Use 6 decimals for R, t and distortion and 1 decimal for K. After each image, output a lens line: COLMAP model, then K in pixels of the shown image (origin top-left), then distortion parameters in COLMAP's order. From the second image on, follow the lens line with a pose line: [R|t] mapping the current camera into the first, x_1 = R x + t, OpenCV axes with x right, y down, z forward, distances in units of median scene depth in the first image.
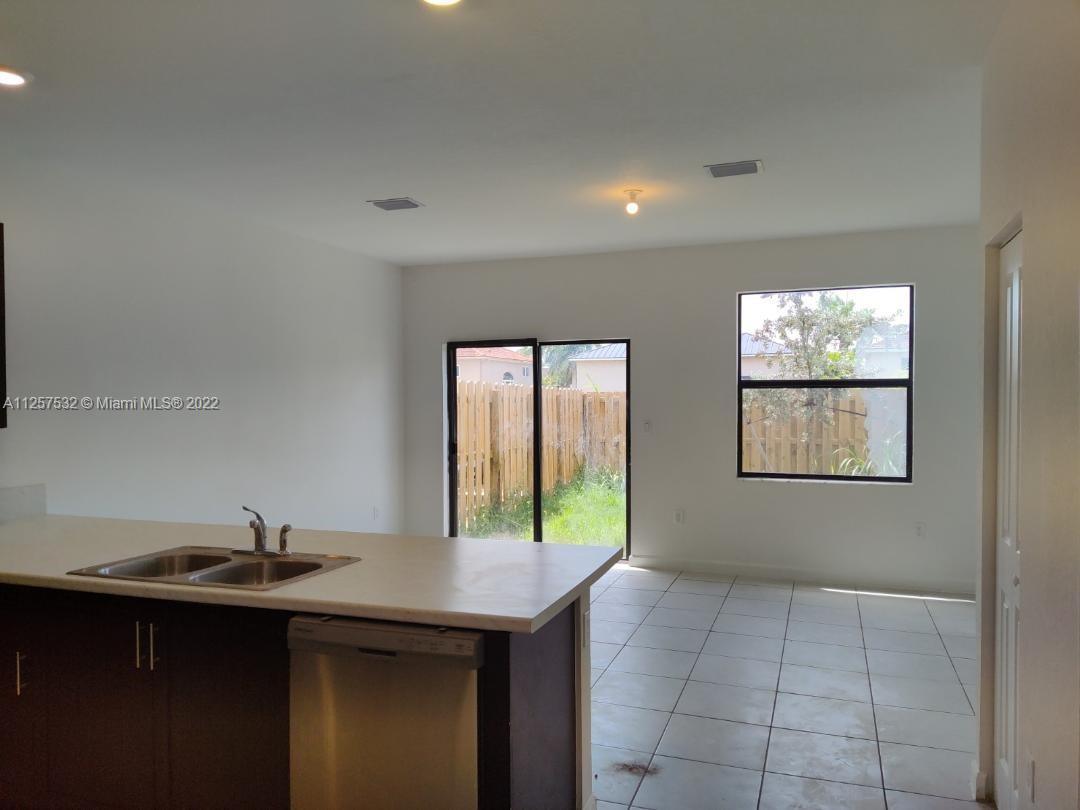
lens RADIAL K [[796.2, 0, 535.7], [0, 796.2, 412.3], [0, 0, 1]] dist [0.007143, -0.024703]
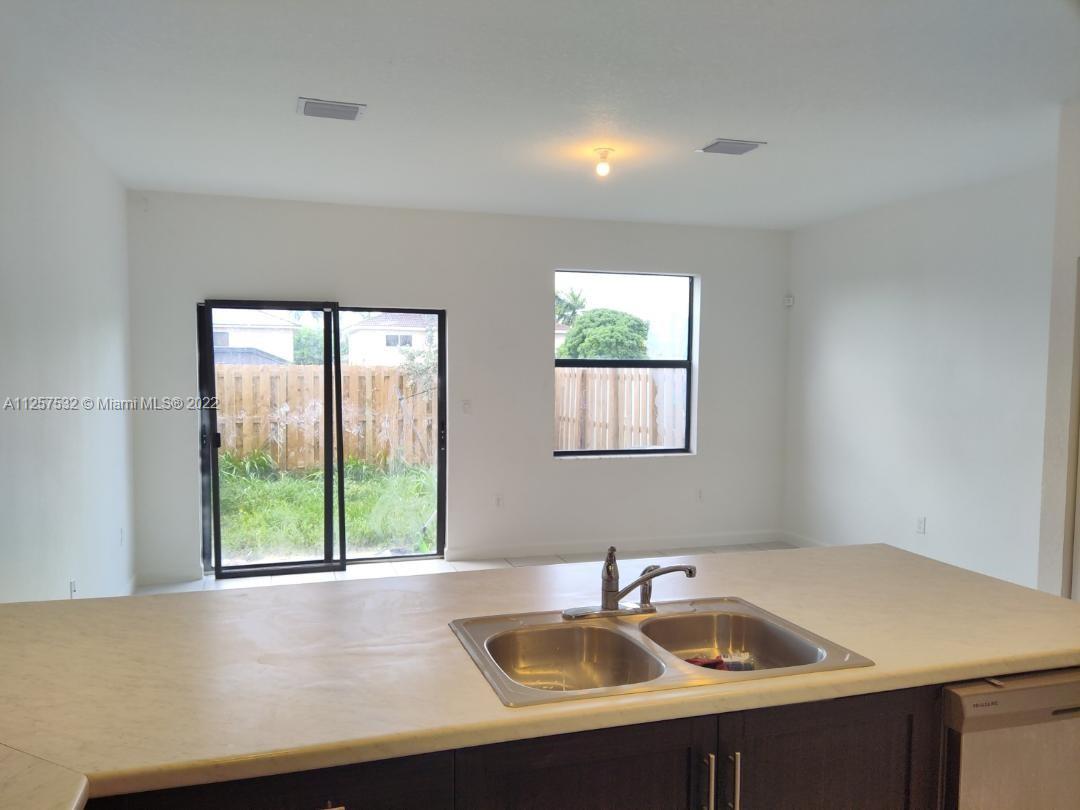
lens RADIAL K [[796.2, 0, 510.8], [0, 796.2, 430.5], [0, 0, 1]] dist [0.007143, -0.024703]
pose [[0.796223, -0.037076, 0.603866, -0.392980], [0.001117, 0.998209, 0.059814, -0.010420], [-0.605002, -0.046951, 0.794838, 0.248513]]
